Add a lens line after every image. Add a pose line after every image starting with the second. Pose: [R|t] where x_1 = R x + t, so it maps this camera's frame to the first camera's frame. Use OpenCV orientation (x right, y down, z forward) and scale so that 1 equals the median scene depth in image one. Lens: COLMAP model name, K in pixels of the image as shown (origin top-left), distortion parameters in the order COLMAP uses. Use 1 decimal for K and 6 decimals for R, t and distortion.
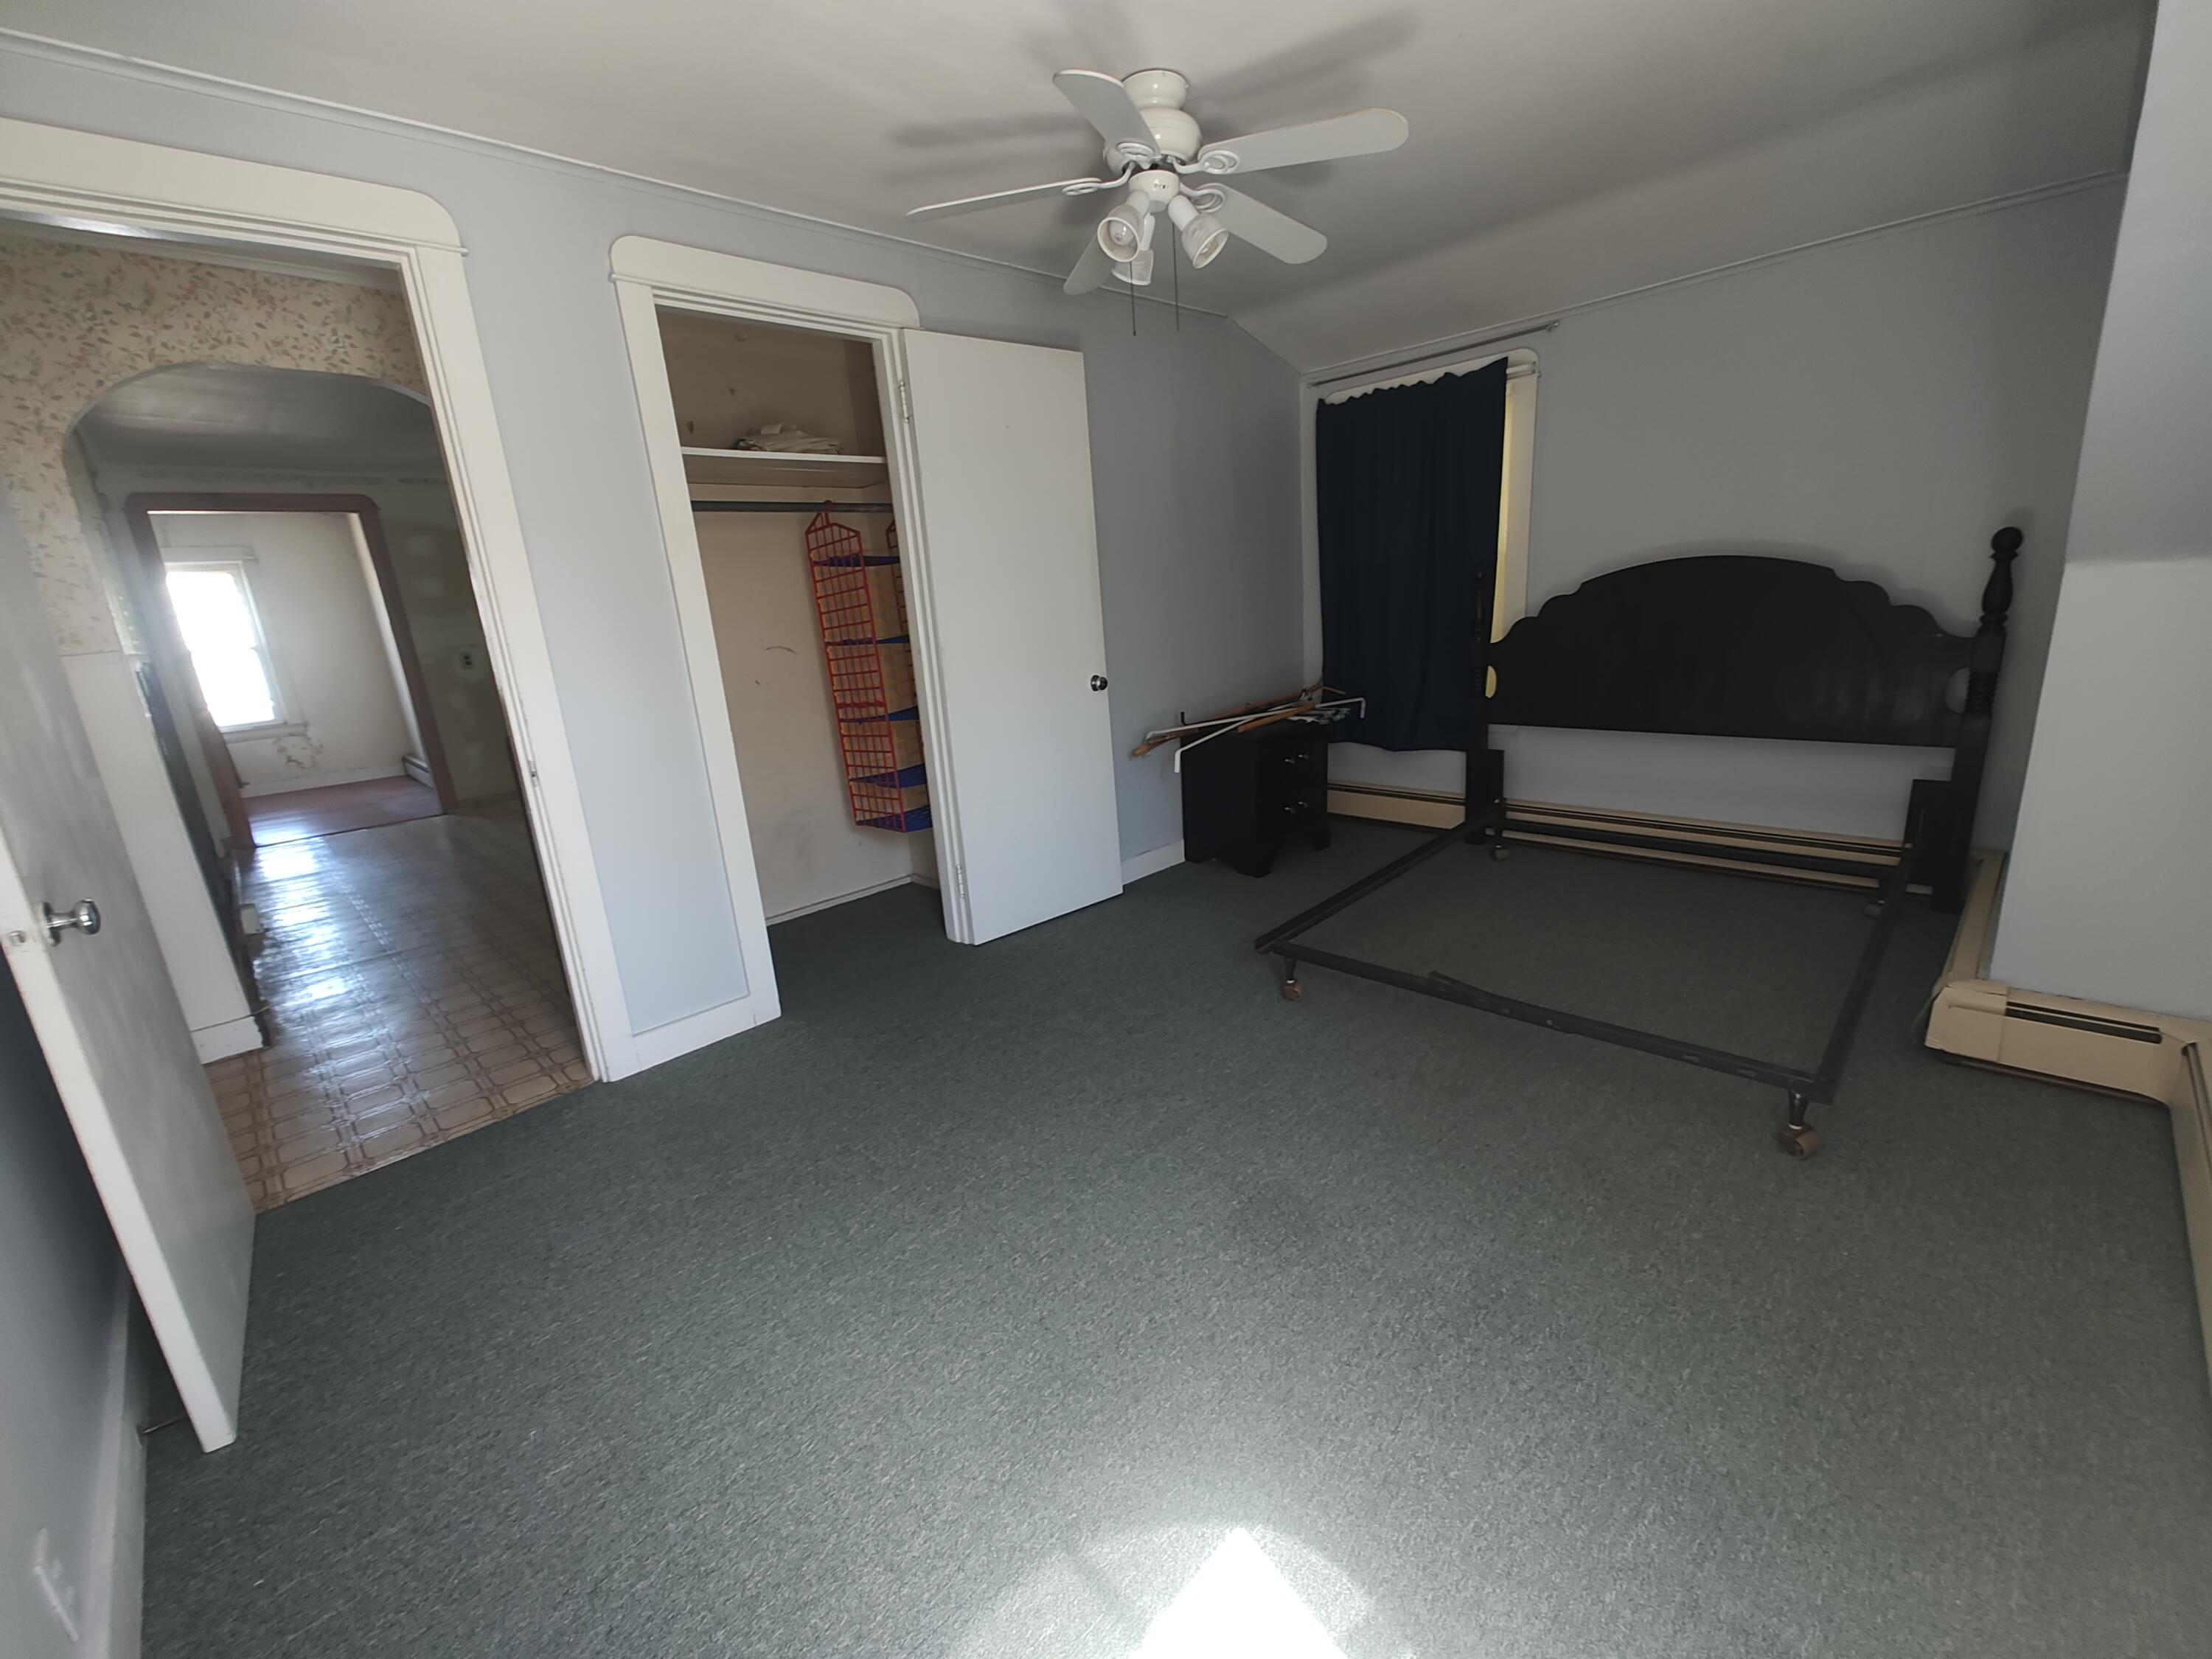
lens RADIAL K [[917.2, 0, 1117.5], [0, 917.2, 828.8], [0, 0, 1]] dist [-0.004542, 0.003603]
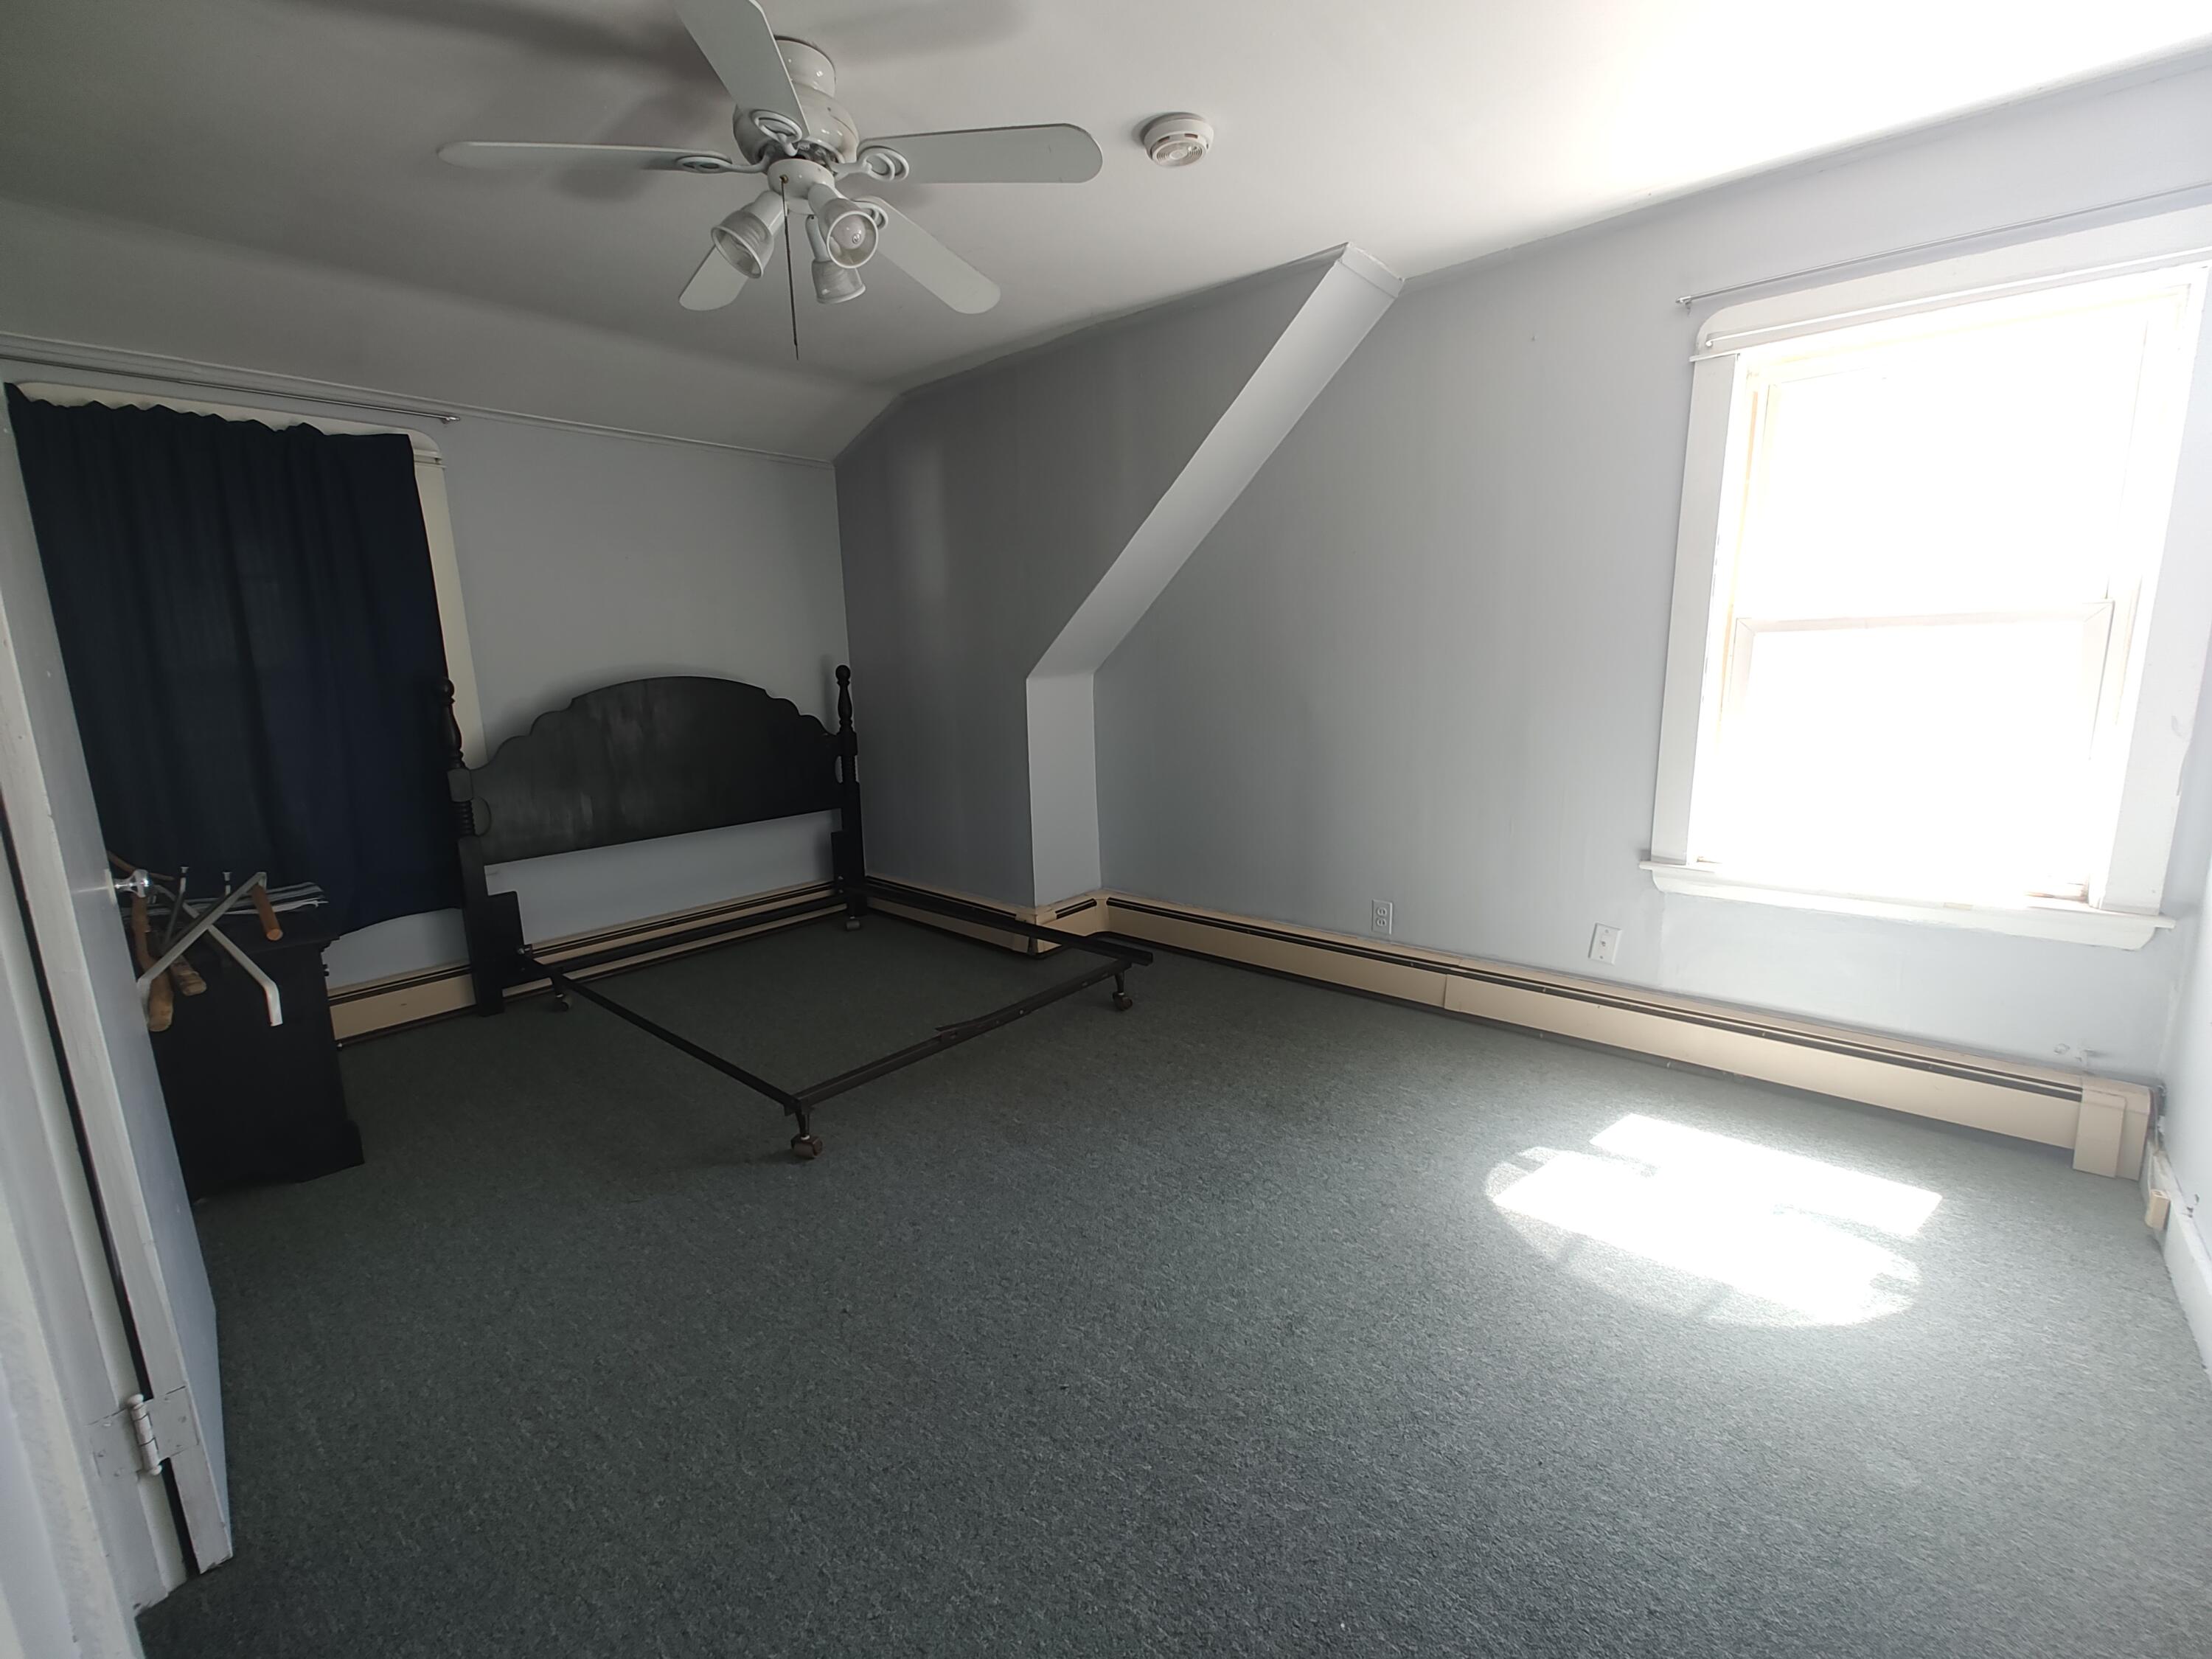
lens RADIAL K [[917.2, 0, 1100.1], [0, 917.2, 822.6], [0, 0, 1]] dist [-0.004542, 0.003603]
pose [[-0.059514, -0.104248, 0.992769, -1.227161], [0.285722, 0.951143, 0.117005, -0.249226], [-0.956463, 0.290619, -0.026821, 1.339556]]
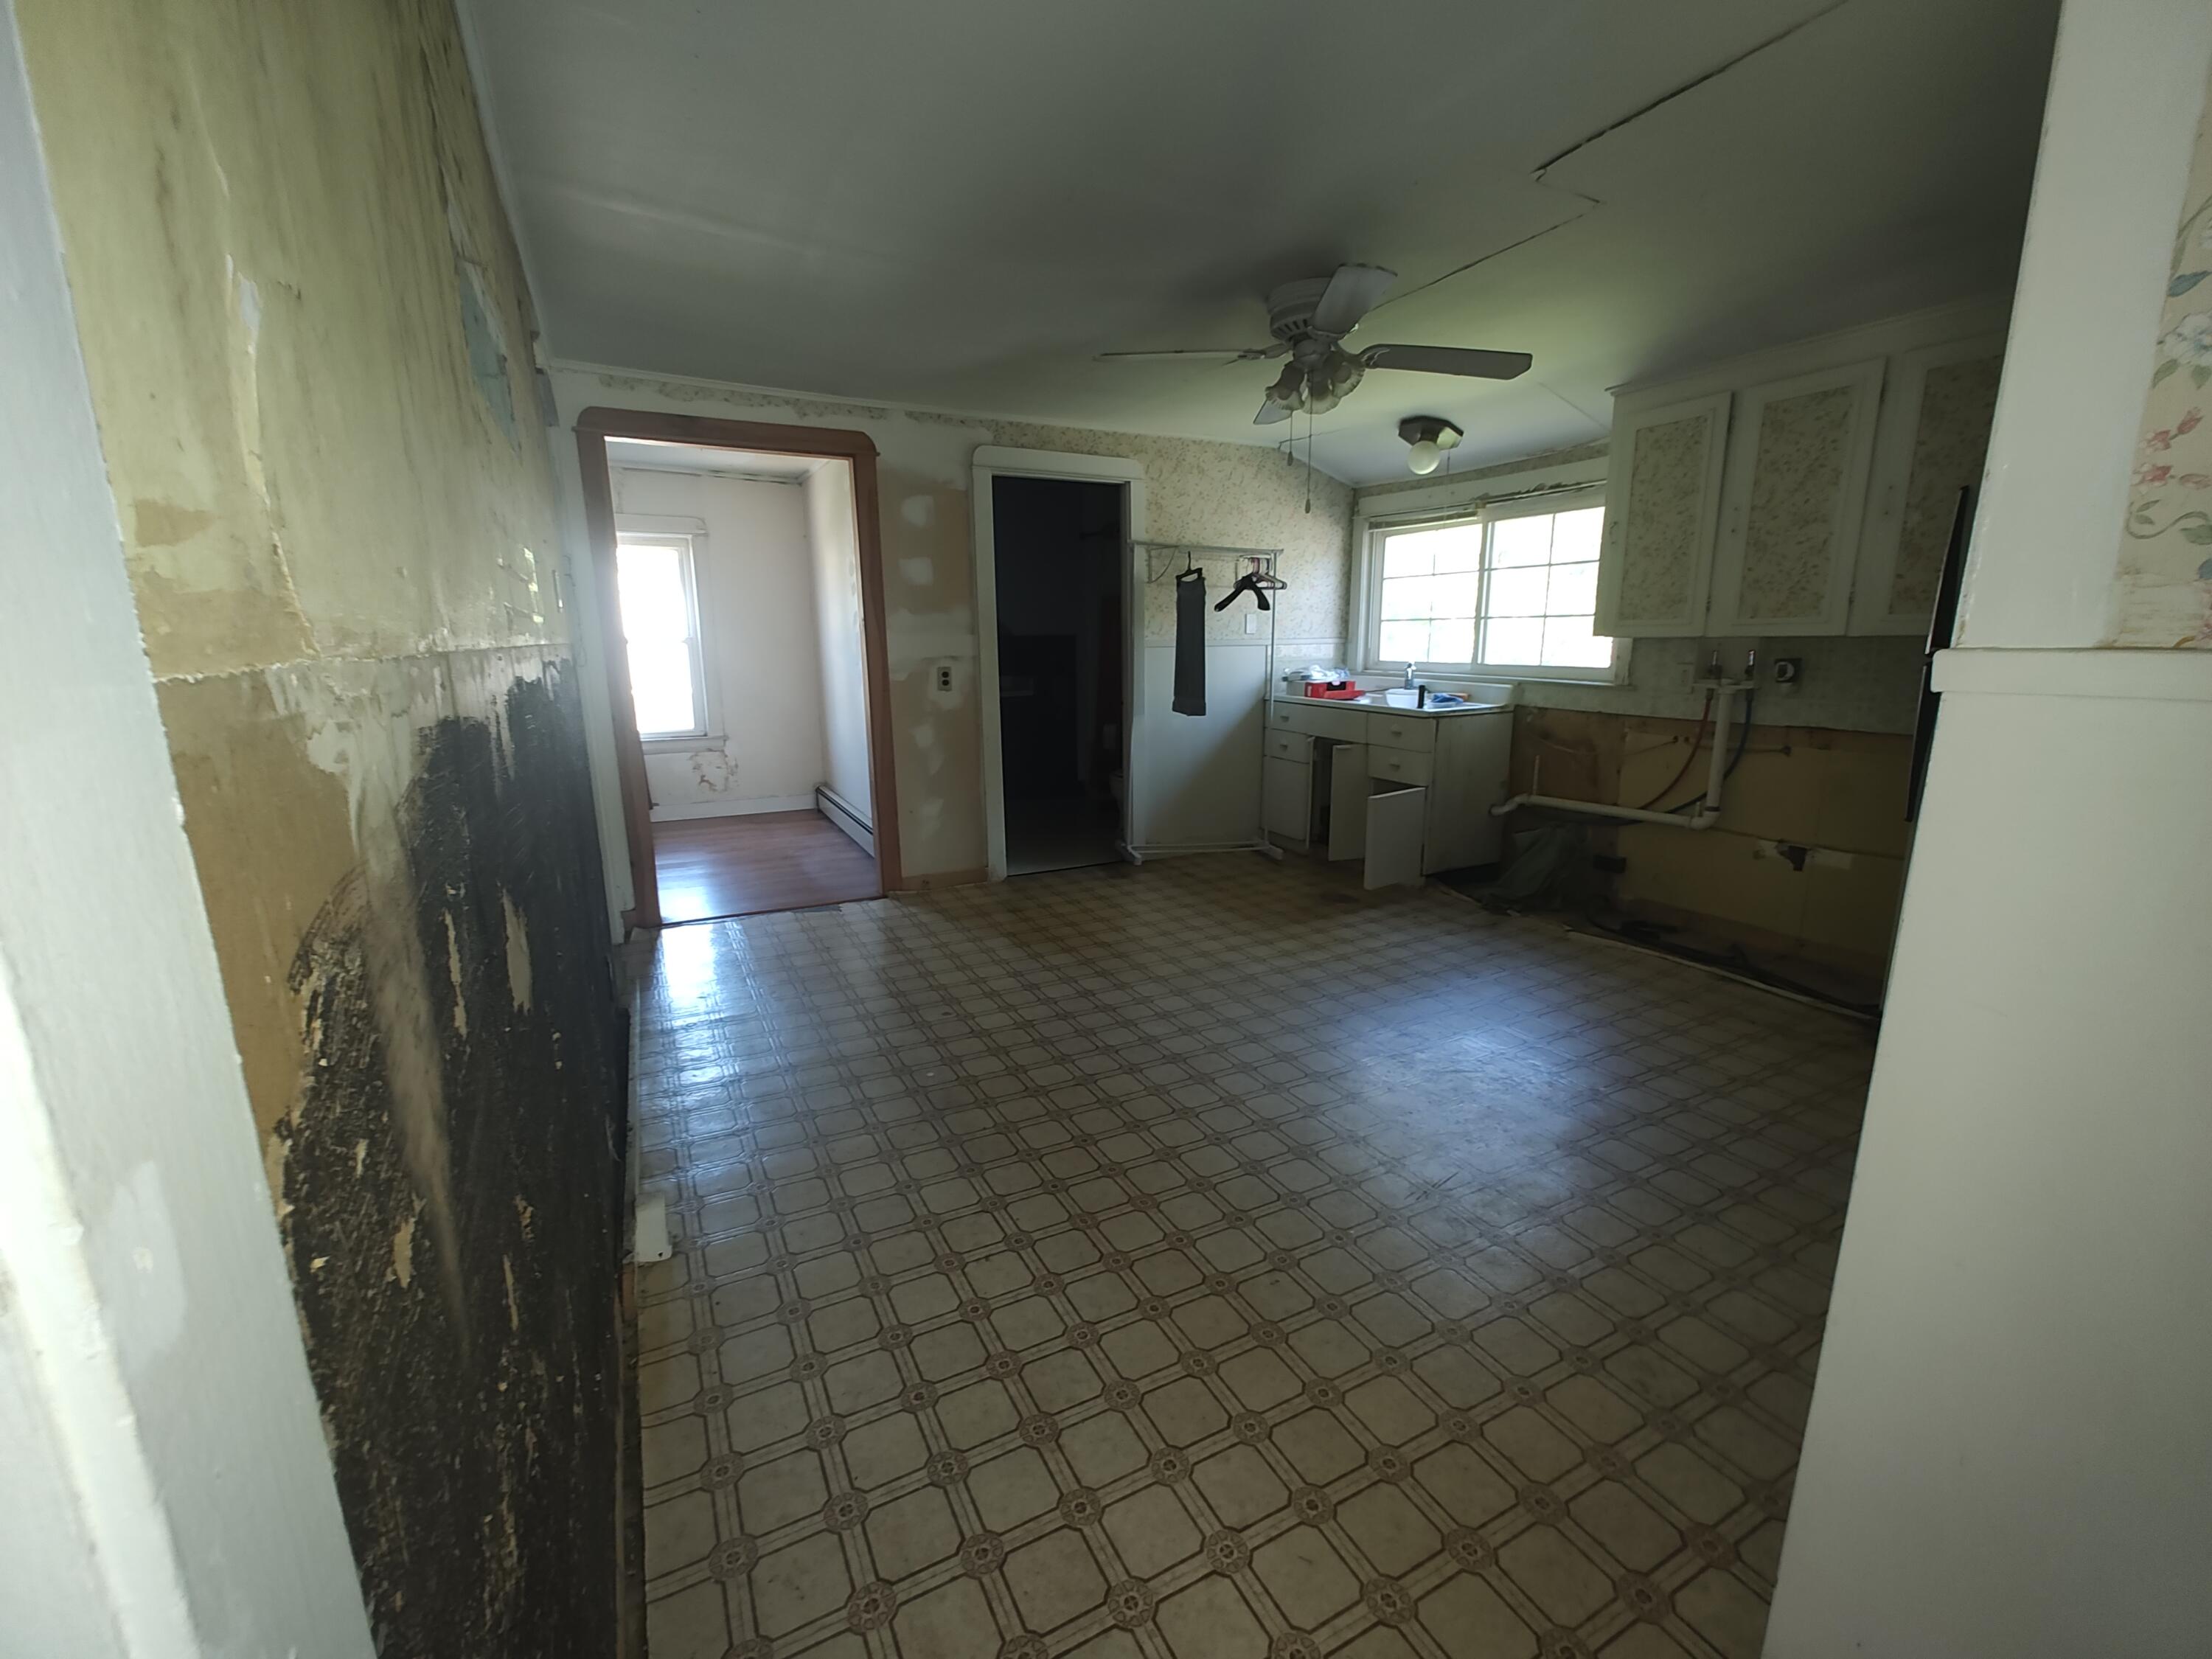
lens RADIAL K [[917.2, 0, 1097.9], [0, 917.2, 819.0], [0, 0, 1]] dist [-0.004542, 0.003603]
pose [[0.949853, 0.120537, -0.288530, -0.199595], [-0.134437, 0.990504, -0.028778, -0.038544], [0.282321, 0.066124, 0.957038, 0.194645]]
